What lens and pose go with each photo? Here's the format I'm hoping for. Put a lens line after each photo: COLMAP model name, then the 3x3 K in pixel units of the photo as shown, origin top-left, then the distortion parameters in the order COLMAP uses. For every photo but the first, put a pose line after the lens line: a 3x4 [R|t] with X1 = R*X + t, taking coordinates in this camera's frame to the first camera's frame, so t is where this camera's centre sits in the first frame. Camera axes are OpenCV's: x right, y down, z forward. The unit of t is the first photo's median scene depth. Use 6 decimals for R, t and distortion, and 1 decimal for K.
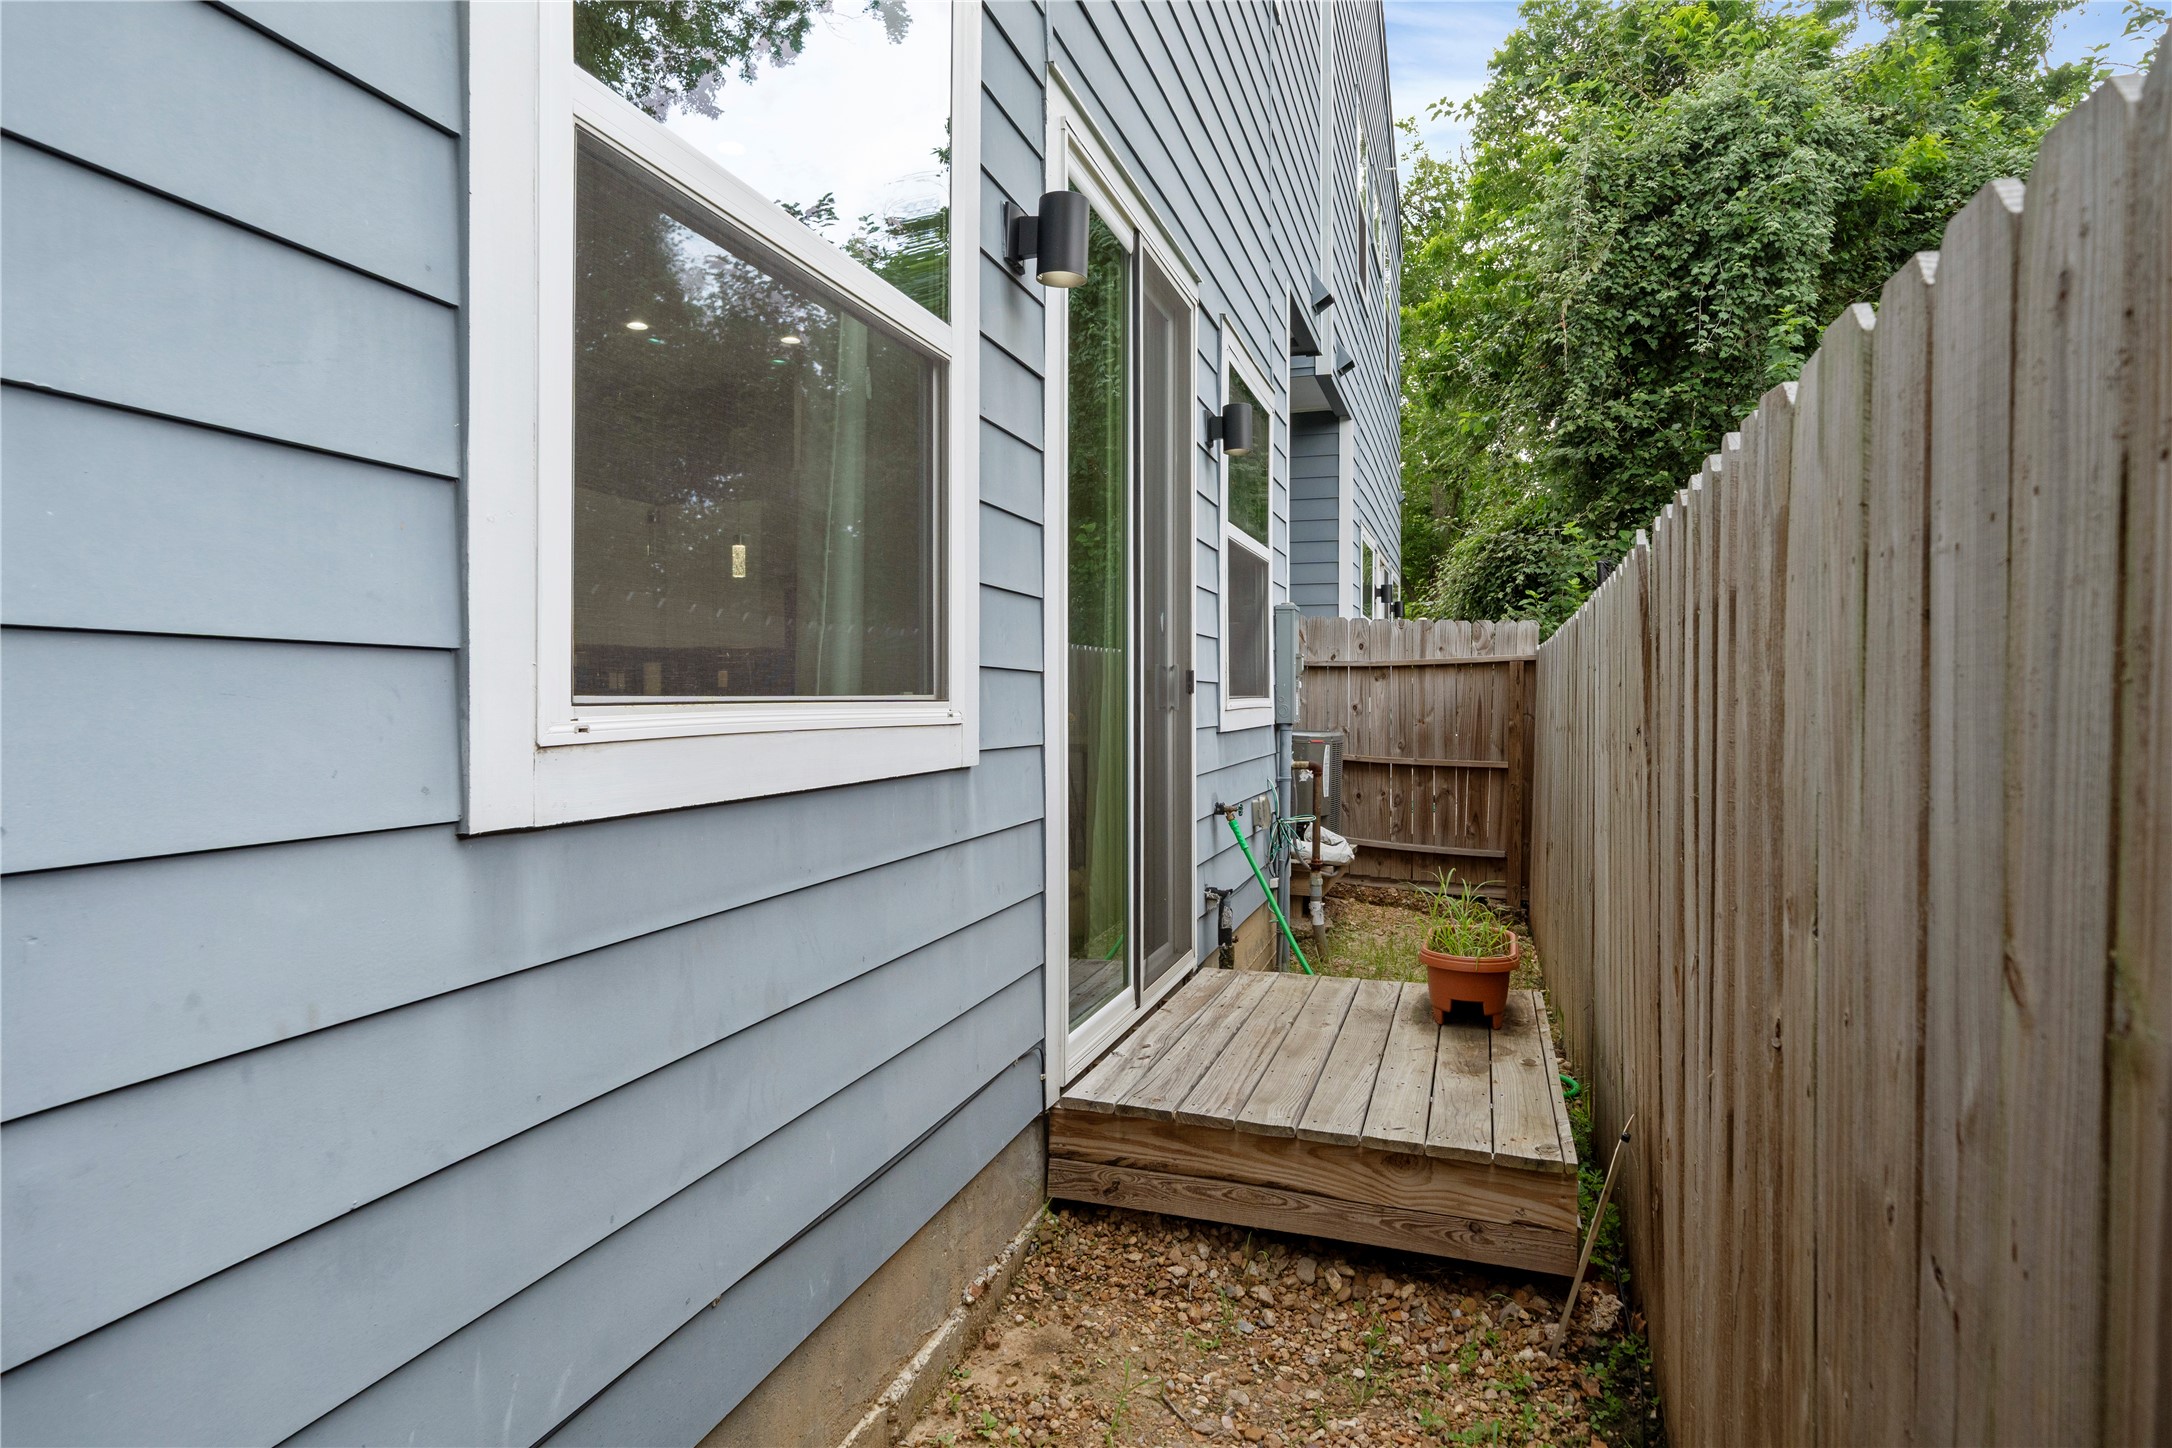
lens RADIAL K [[1233.9, 0, 1084.0], [0, 1233.9, 716.5], [0, 0, 1]] dist [0.003763, -0.002809]
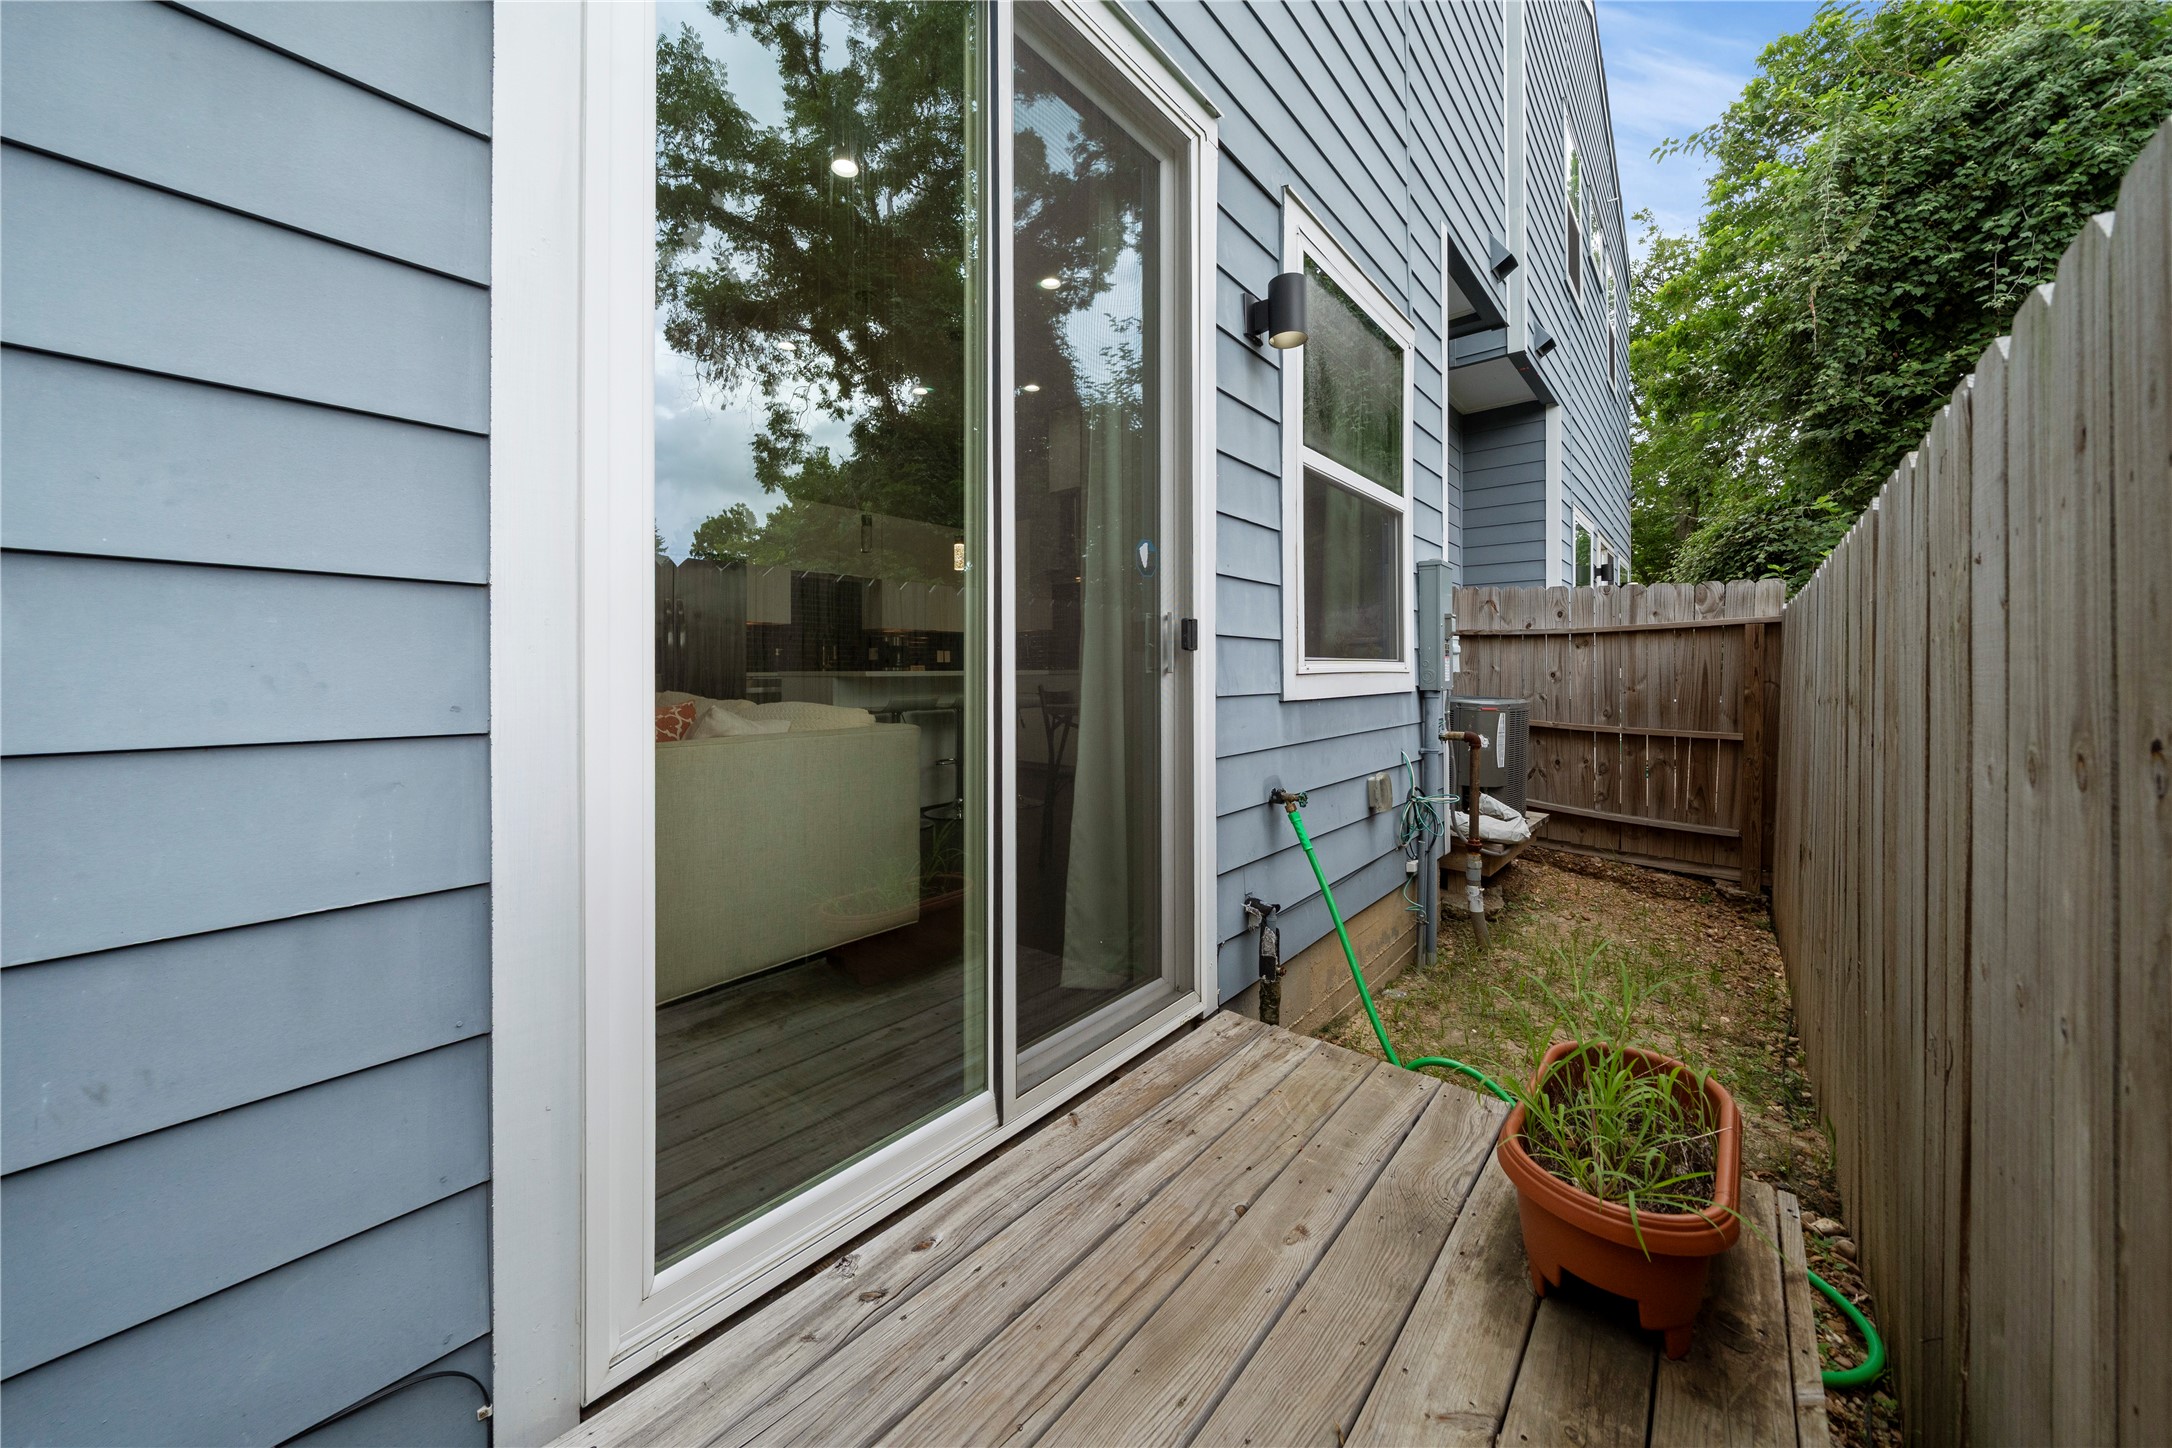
lens RADIAL K [[745.9, 0, 1081.7], [0, 745.9, 675.2], [0, 0, 1]] dist [-0.007508, 0.000747]
pose [[0.919169, 0.001197, -0.393861, 0.104096], [-0.005049, 0.999949, -0.008743, 0.000421], [0.393831, 0.010025, 0.919128, 0.286196]]
